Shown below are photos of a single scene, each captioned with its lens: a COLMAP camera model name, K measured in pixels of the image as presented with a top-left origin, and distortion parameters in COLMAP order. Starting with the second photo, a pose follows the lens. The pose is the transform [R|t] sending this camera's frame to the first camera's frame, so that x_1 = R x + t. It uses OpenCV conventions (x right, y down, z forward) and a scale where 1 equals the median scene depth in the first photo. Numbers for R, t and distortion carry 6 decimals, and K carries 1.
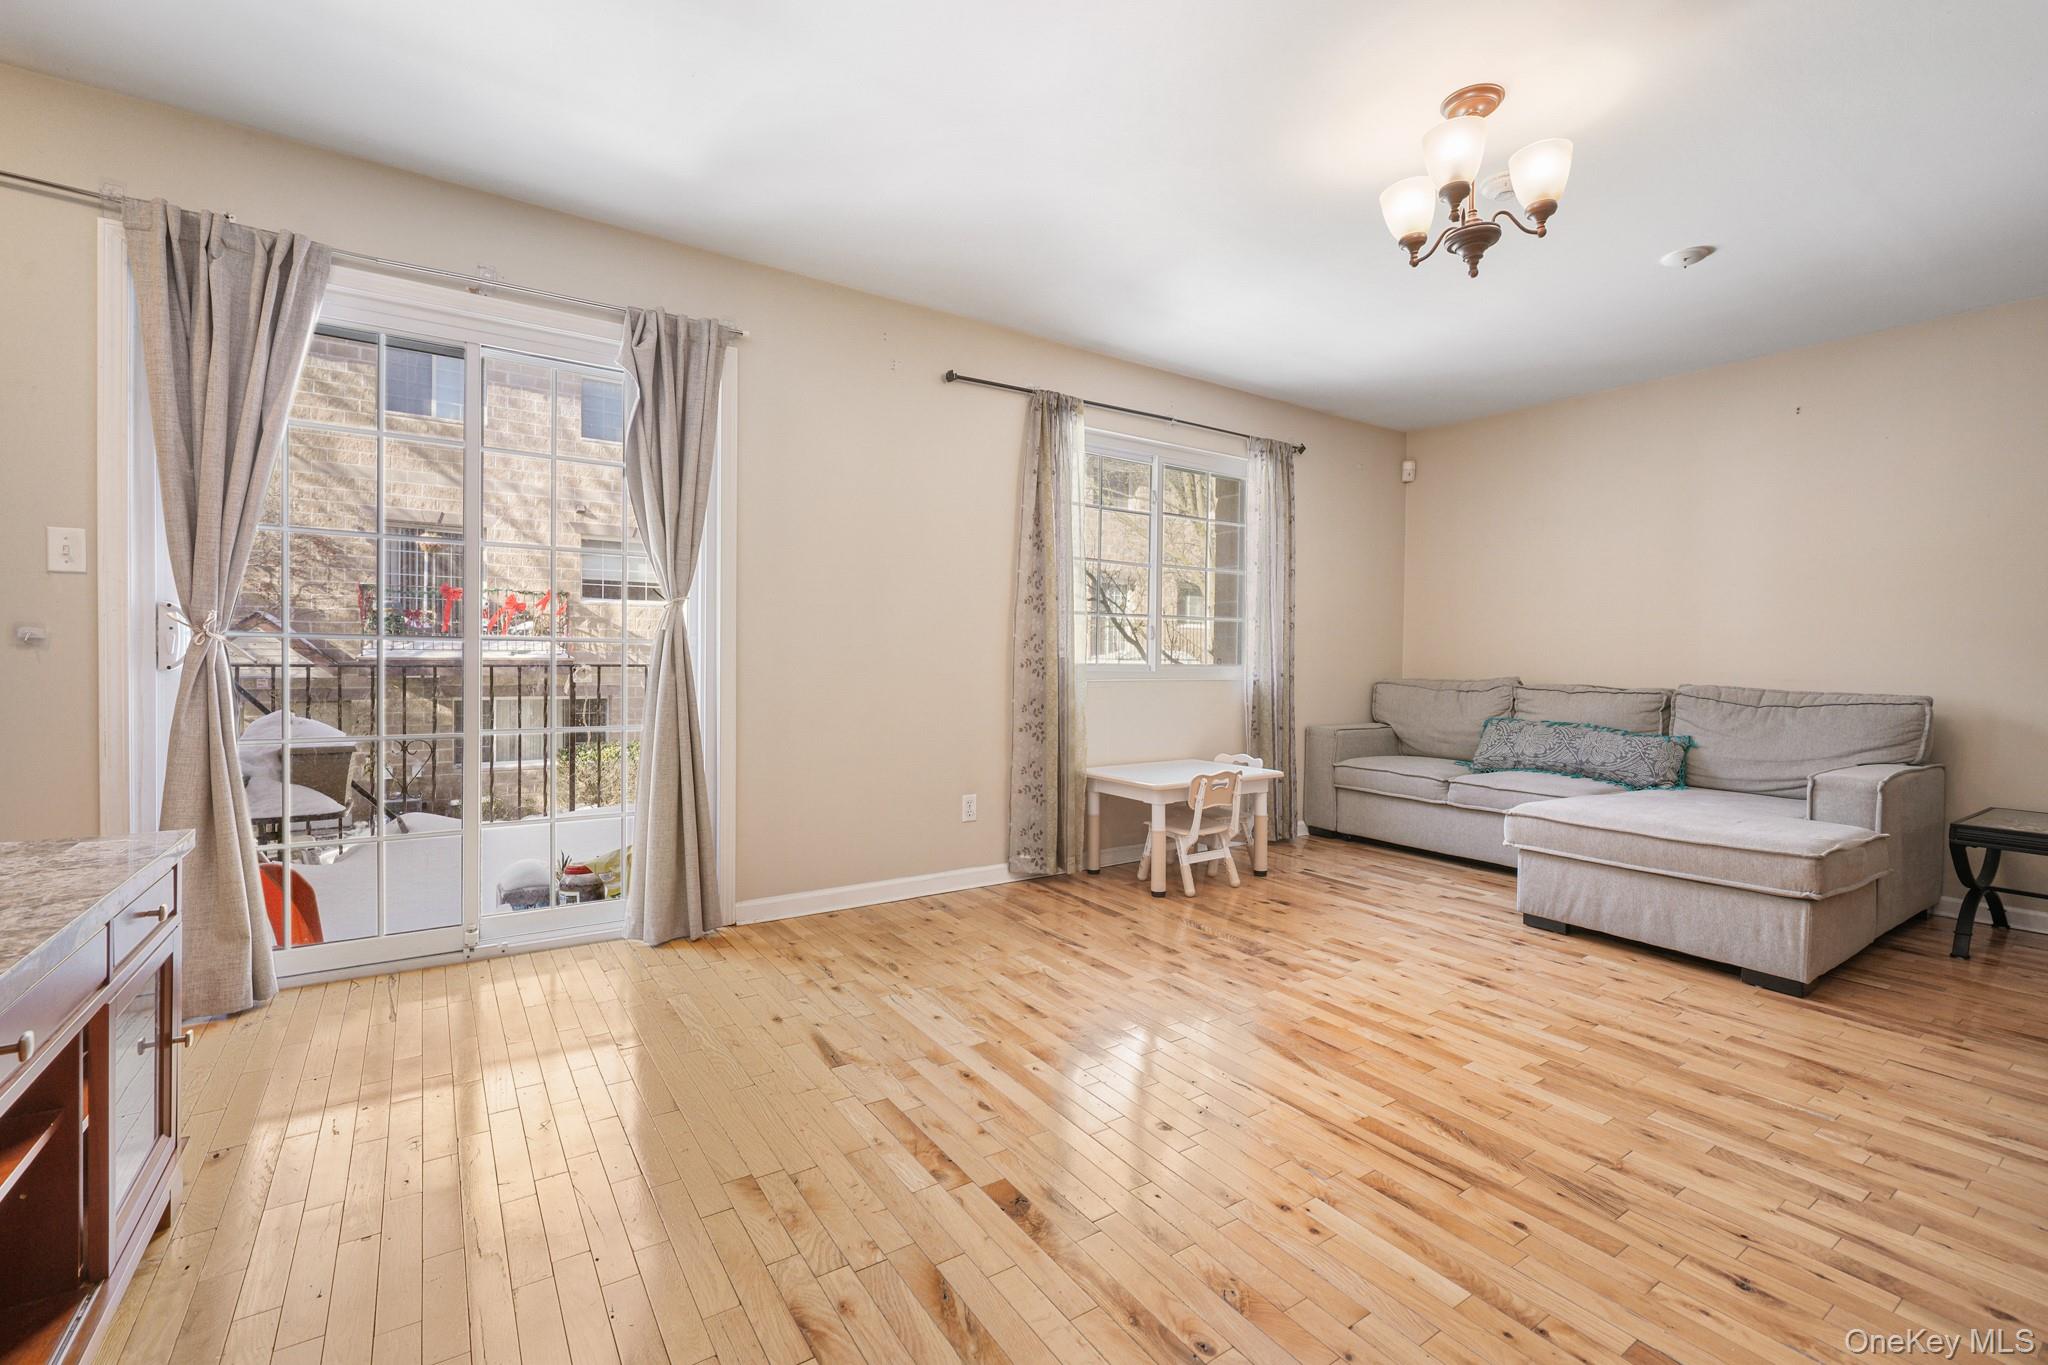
lens RADIAL K [[878.5, 0, 1030.6], [0, 878.5, 670.3], [0, 0, 1]] dist [0.000555, -0.000385]
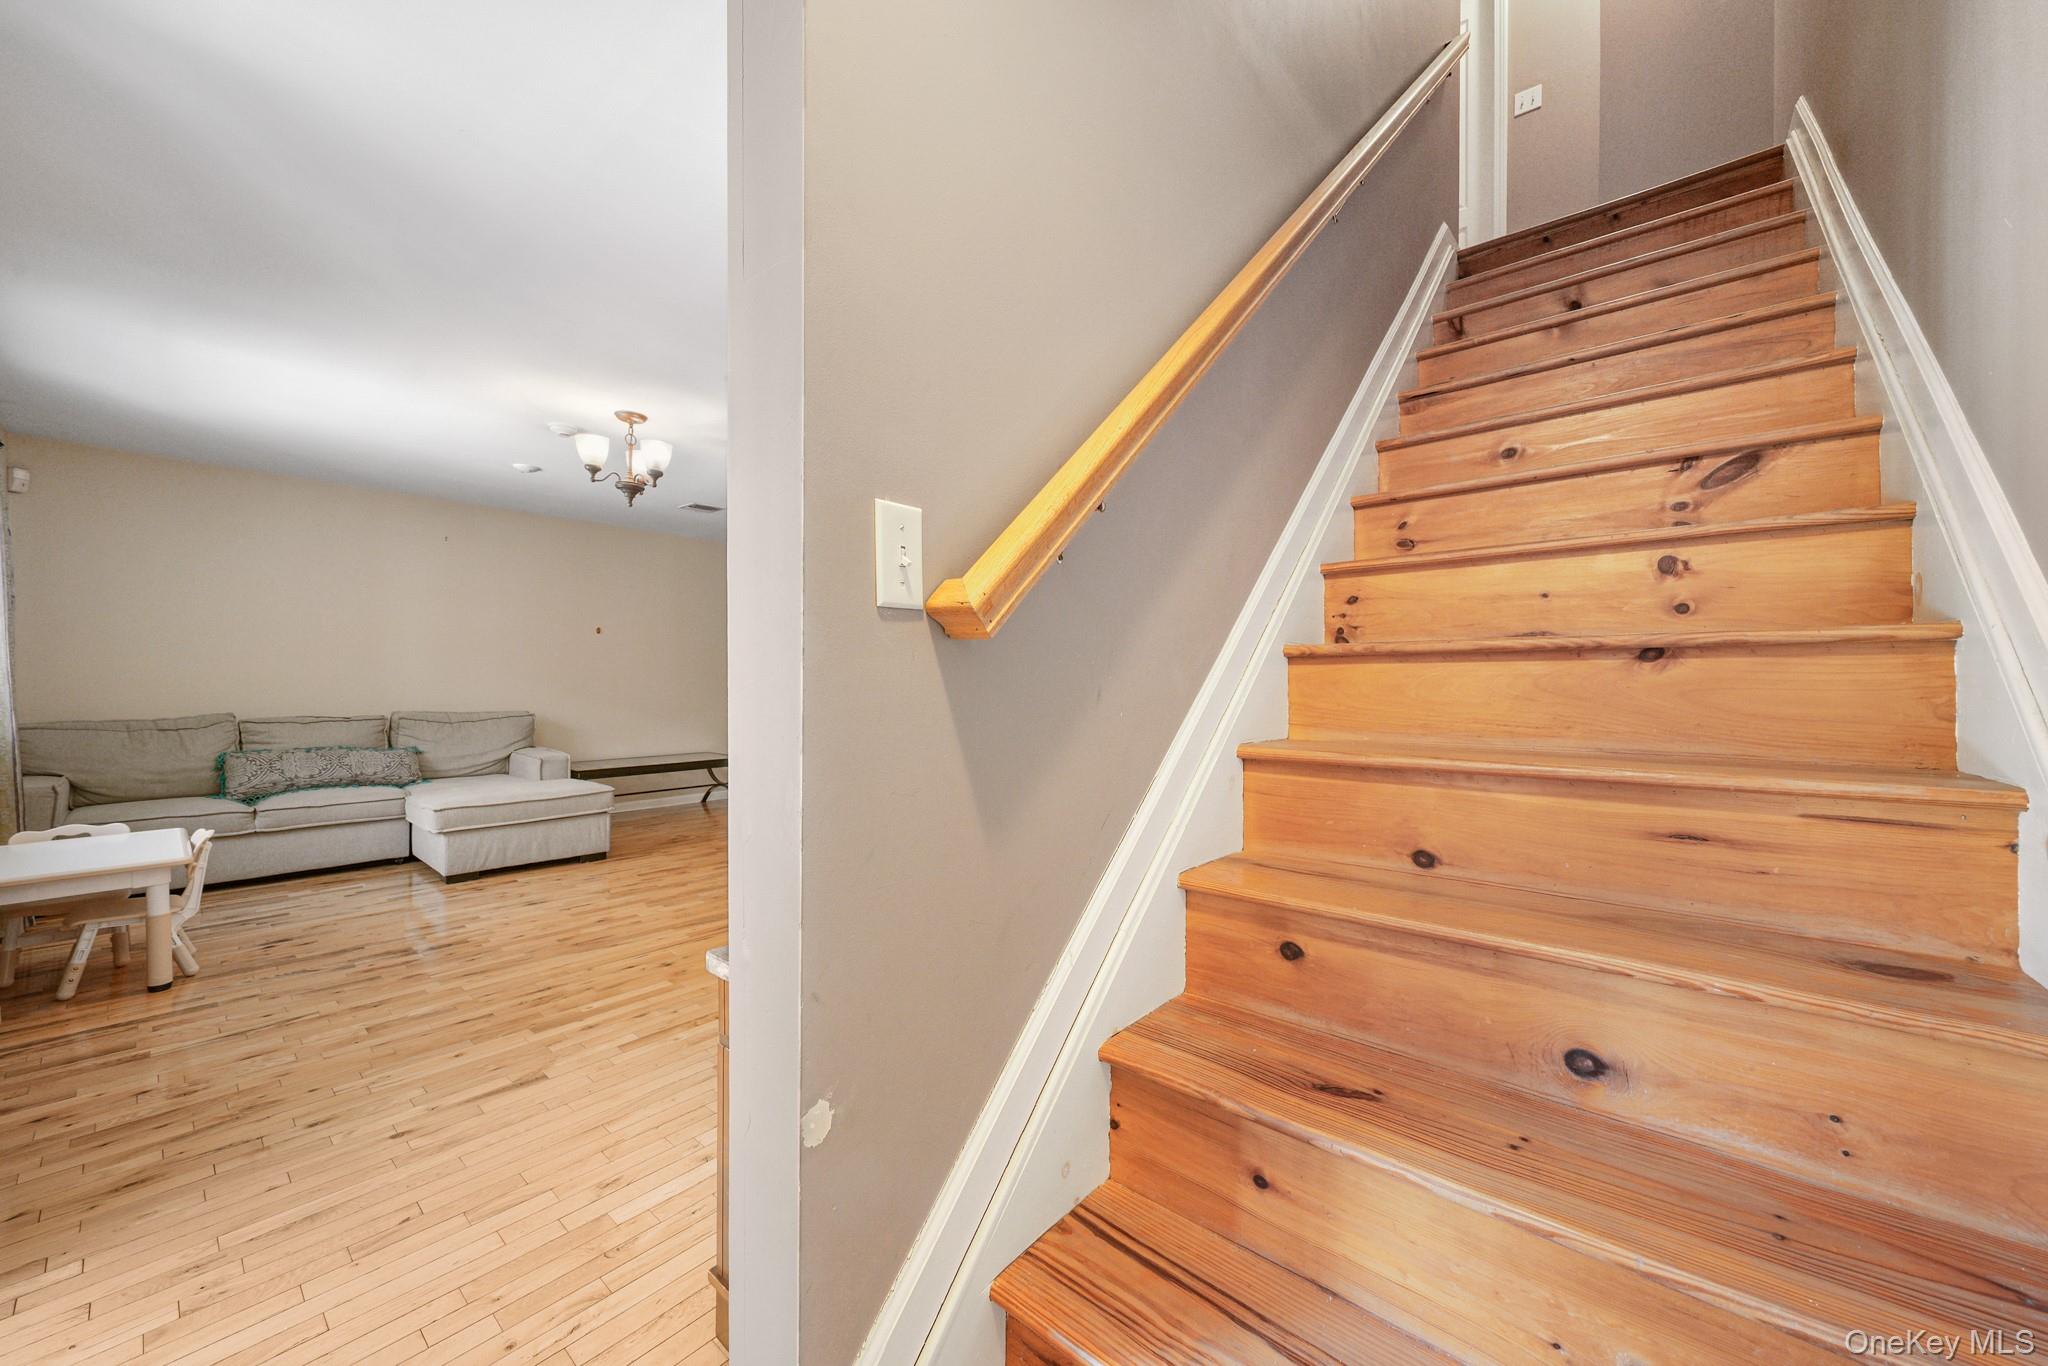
lens RADIAL K [[736.4, 0, 1010.4], [0, 736.4, 697.7], [0, 0, 1]] dist [-0.000724, -0.000158]
pose [[-0.255472, -0.037779, 0.966078, -1.008146], [0.004271, 0.999182, 0.040203, -0.075682], [-0.966807, 0.014396, -0.255102, 0.487269]]
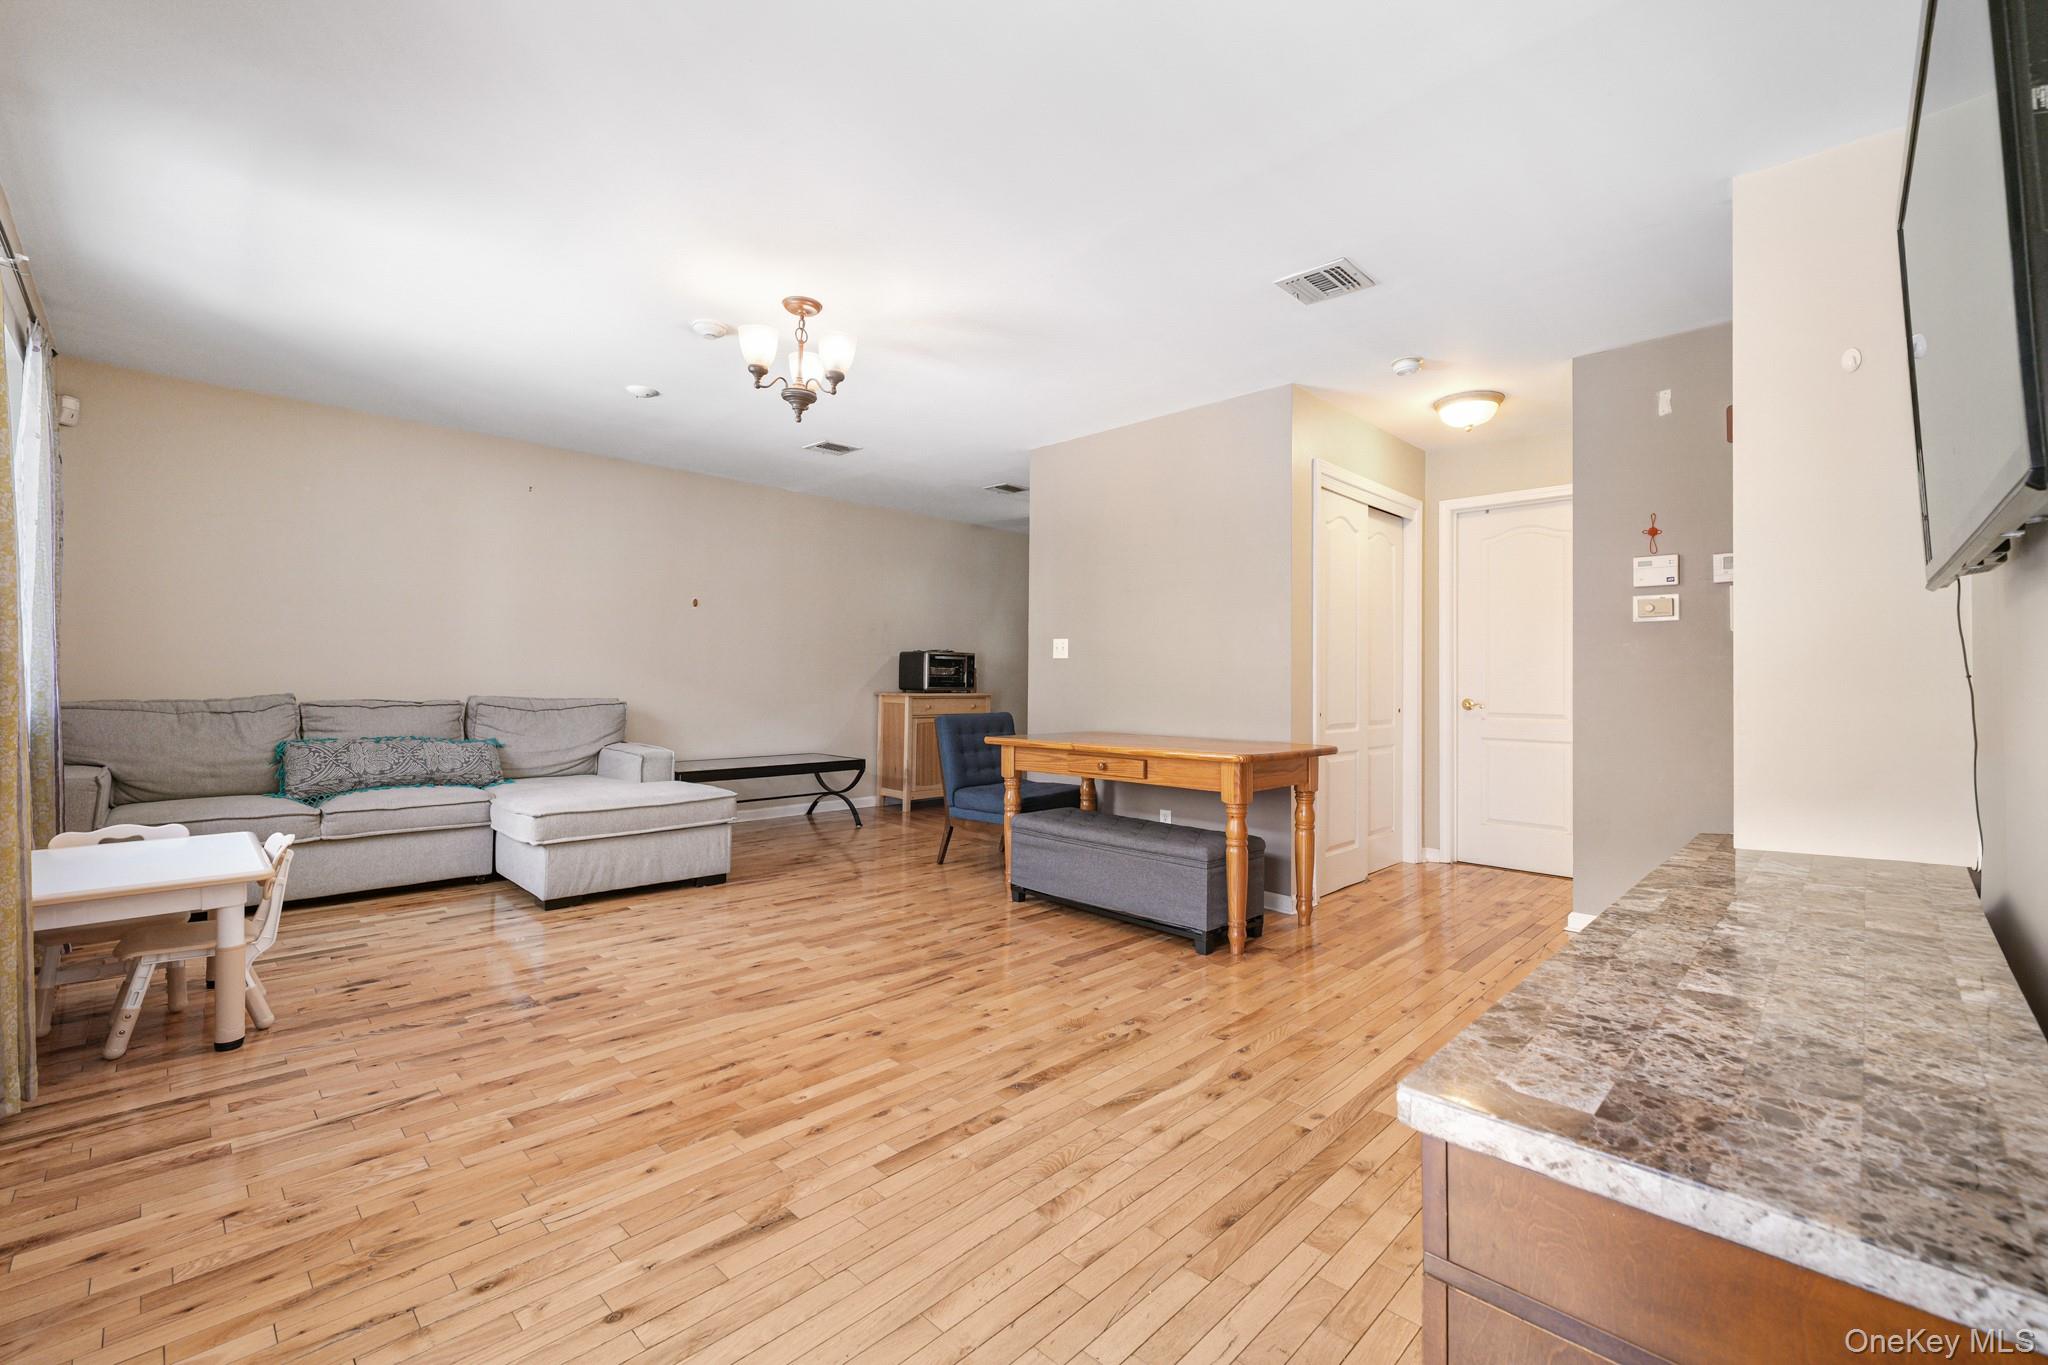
lens RADIAL K [[849.3, 0, 1017.6], [0, 849.3, 678.0], [0, 0, 1]] dist [-0.000111, 0.000016]
pose [[-0.181893, -0.010282, 0.983265, -0.759689], [0.001374, 0.999942, 0.010711, -0.028418], [-0.983317, 0.003299, -0.181868, 0.716287]]
